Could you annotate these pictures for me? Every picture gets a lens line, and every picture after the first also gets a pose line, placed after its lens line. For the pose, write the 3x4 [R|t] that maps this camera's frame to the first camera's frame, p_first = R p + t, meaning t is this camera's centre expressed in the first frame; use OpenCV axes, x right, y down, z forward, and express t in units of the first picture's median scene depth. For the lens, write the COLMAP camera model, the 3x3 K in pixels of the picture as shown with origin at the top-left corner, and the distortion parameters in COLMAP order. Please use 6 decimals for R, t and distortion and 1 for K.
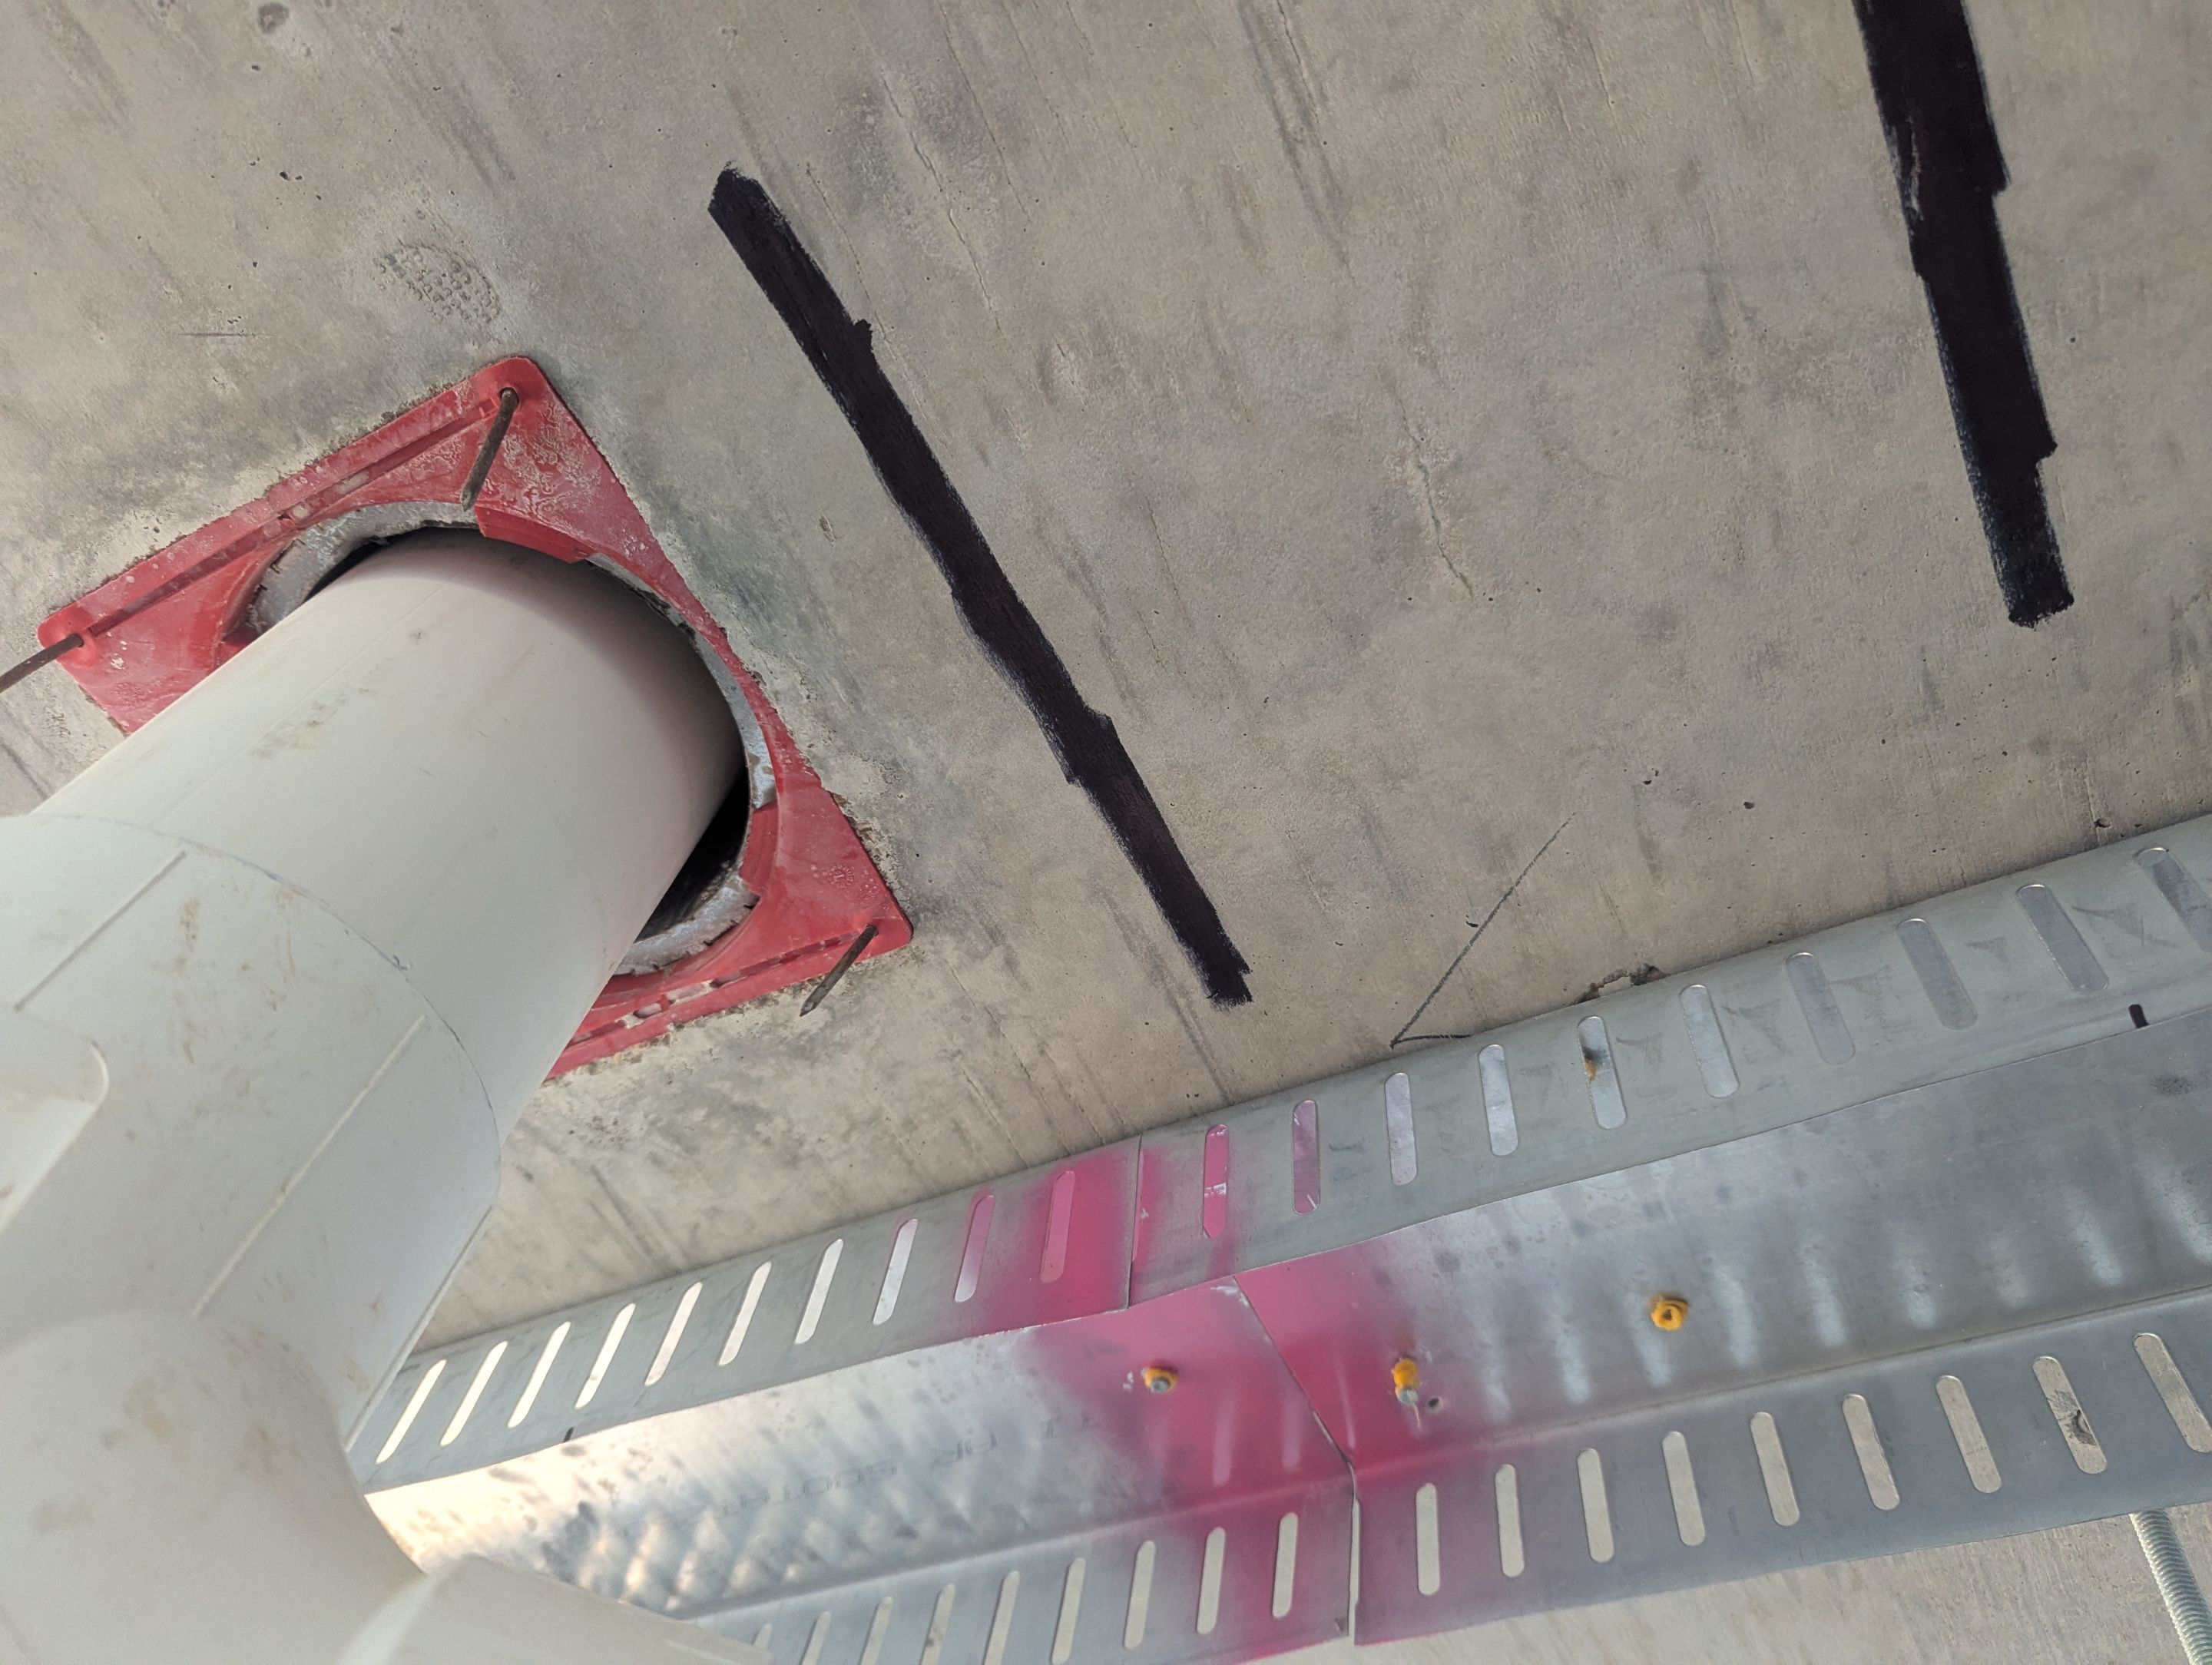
lens RADIAL K [[1570.3, 0, 1112.9], [0, 1570.3, 840.5], [0, 0, 1]] dist [0.046488, -0.030955]
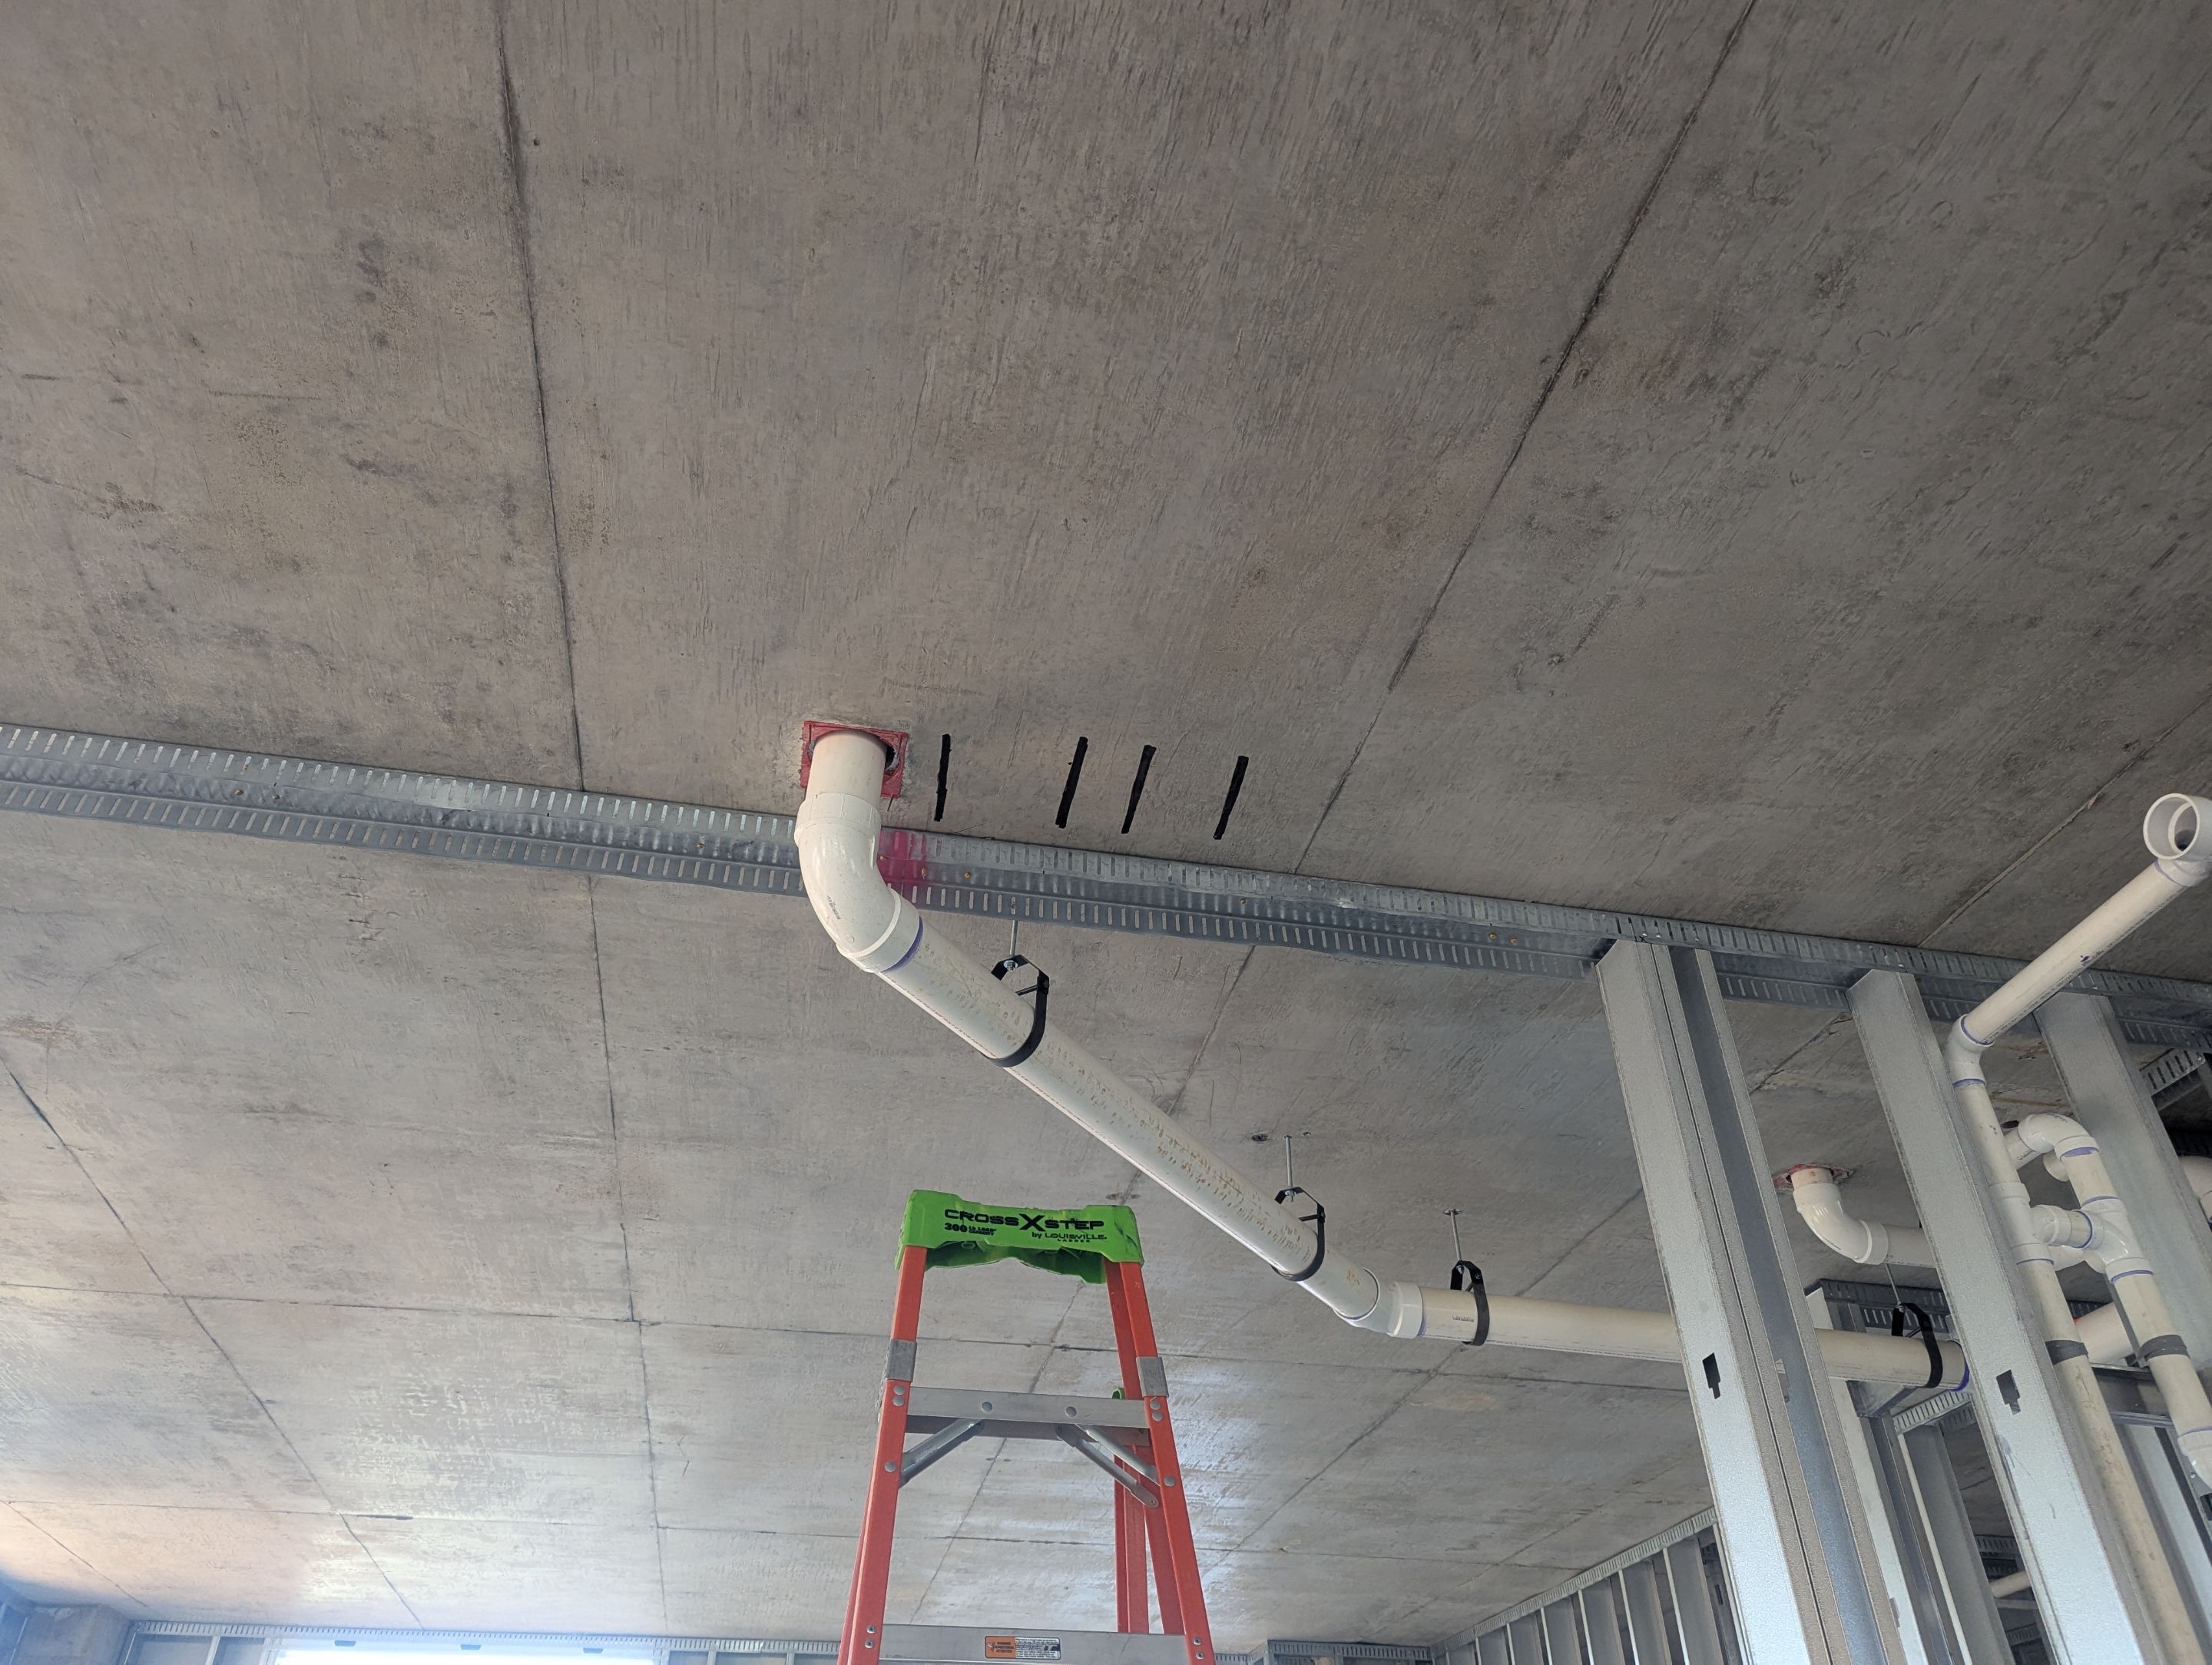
lens RADIAL K [[1570.3, 0, 1118.7], [0, 1570.3, 825.3], [0, 0, 1]] dist [0.046488, -0.030955]
pose [[0.778710, 0.277218, 0.562815, -3.104981], [-0.481148, 0.839587, 0.252172, -1.953233], [-0.402626, -0.467166, 0.787177, -4.580173]]
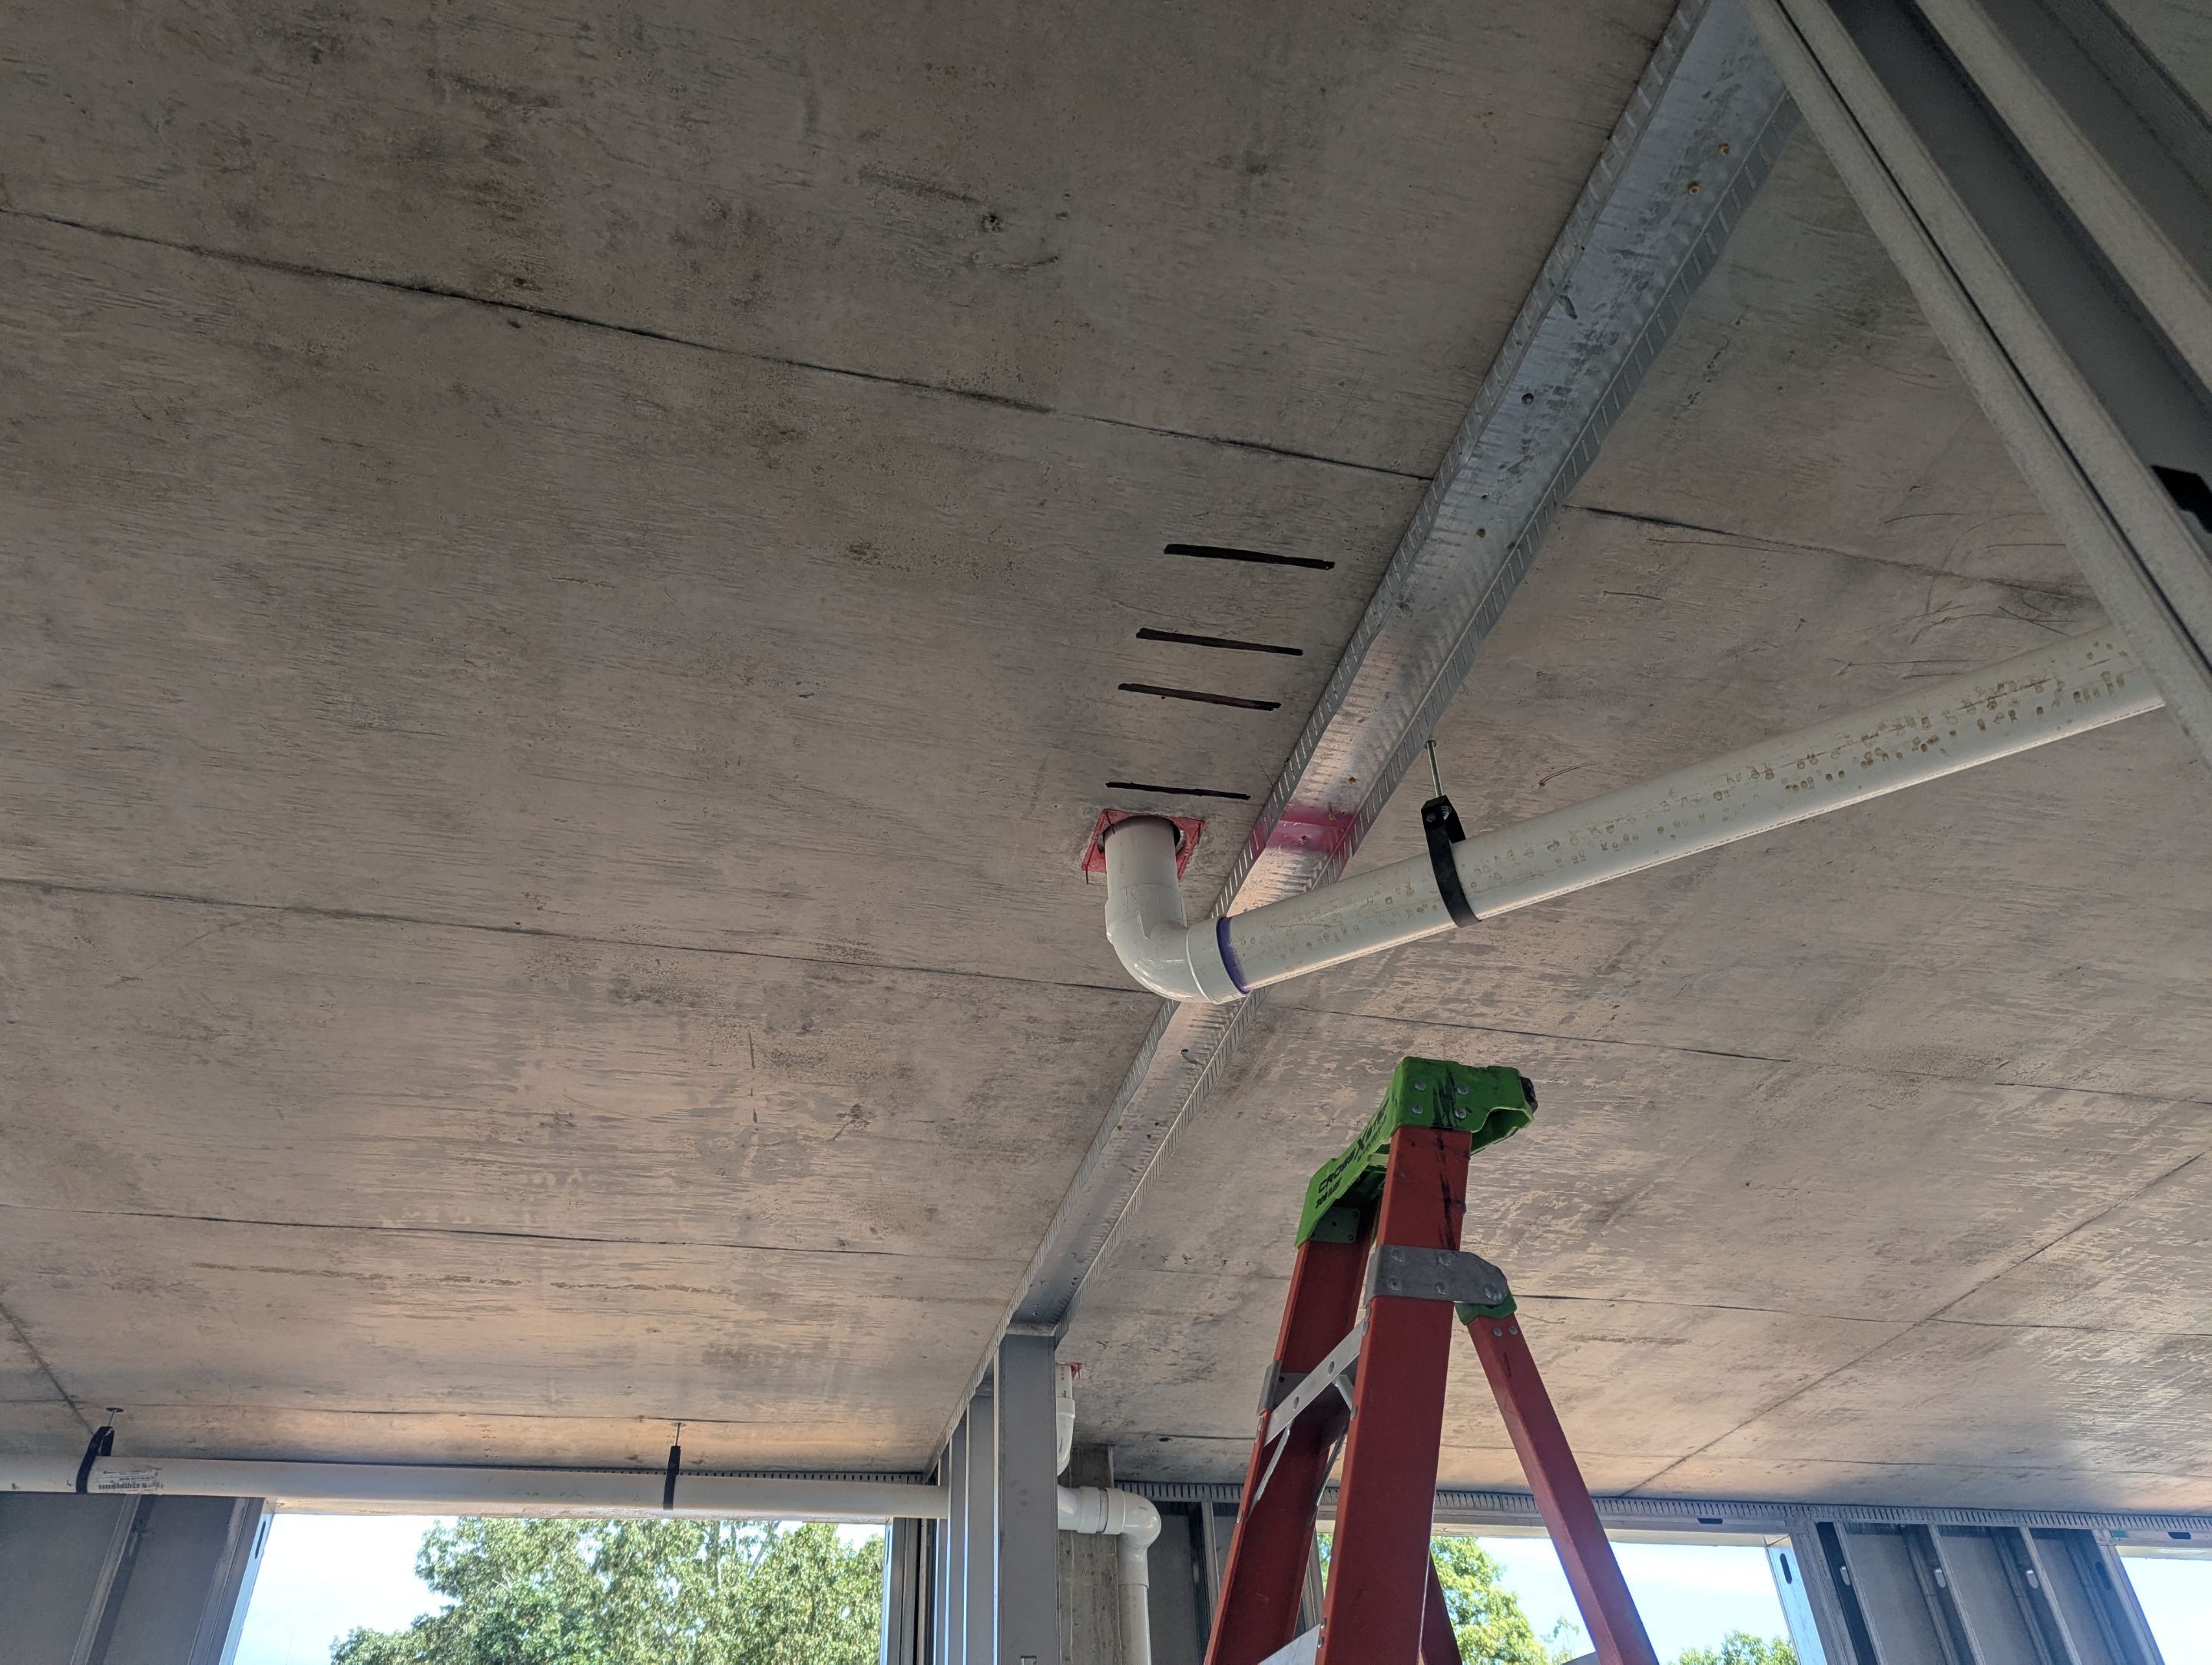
lens RADIAL K [[1570.3, 0, 1107.8], [0, 1570.3, 846.1], [0, 0, 1]] dist [0.046488, -0.030955]
pose [[0.641857, -0.576985, -0.505082, 2.777416], [0.708790, 0.697766, 0.103628, -0.806889], [0.292638, -0.424511, 0.856827, -4.567239]]
